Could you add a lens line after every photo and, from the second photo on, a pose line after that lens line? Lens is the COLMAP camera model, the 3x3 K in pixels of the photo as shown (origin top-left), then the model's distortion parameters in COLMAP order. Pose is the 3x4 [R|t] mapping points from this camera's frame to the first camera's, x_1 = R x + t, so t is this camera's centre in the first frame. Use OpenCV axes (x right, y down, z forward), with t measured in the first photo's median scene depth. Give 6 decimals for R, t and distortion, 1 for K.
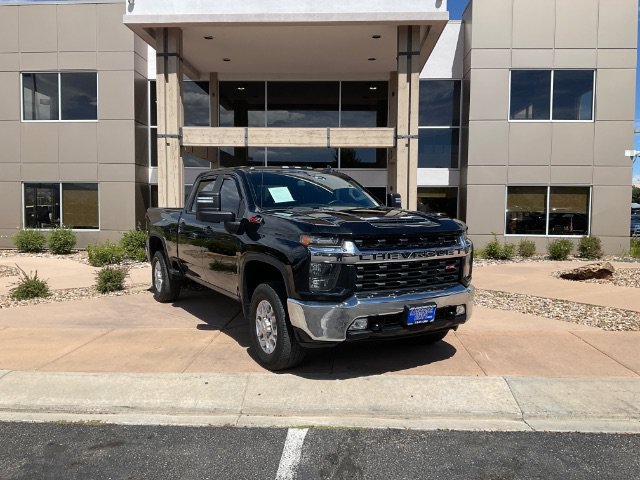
lens RADIAL K [[533.8, 0, 318.8], [0, 533.8, 236.4], [0, 0, 1]] dist [0.086759, -0.147054]
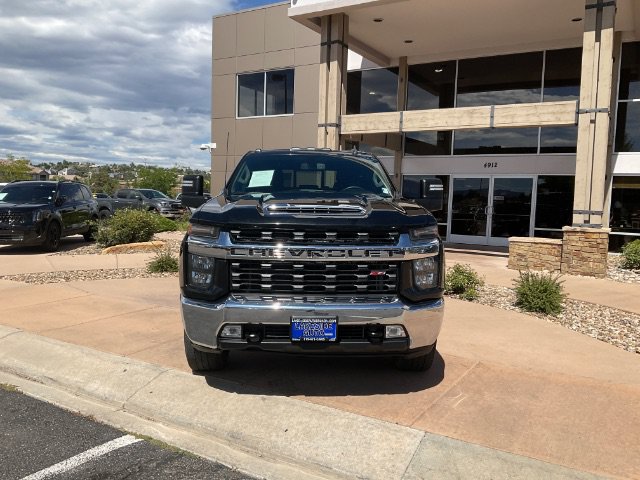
lens RADIAL K [[533.8, 0, 318.8], [0, 533.8, 236.4], [0, 0, 1]] dist [0.086759, -0.147054]
pose [[0.878783, 0.054063, -0.474149, 0.198334], [-0.046819, 0.998536, 0.027081, -0.004302], [0.474919, -0.001599, 0.880028, 0.111485]]
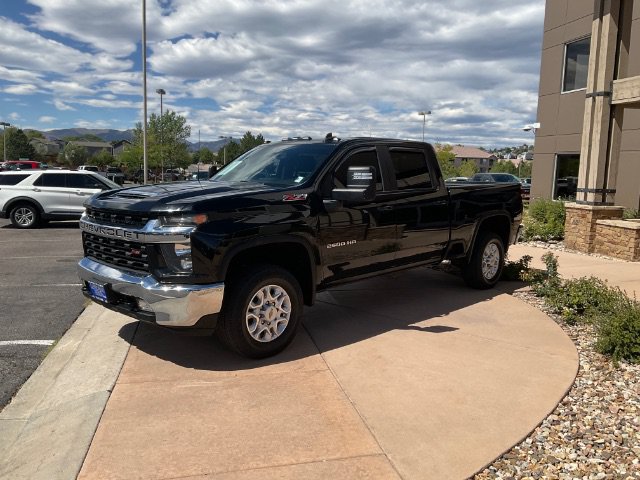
lens RADIAL K [[533.8, 0, 318.8], [0, 533.8, 236.4], [0, 0, 1]] dist [0.086759, -0.147054]
pose [[0.261446, 0.126149, -0.956939, 0.434283], [-0.075518, 0.991057, 0.110014, -0.032333], [0.962259, 0.043504, 0.268634, 0.395469]]
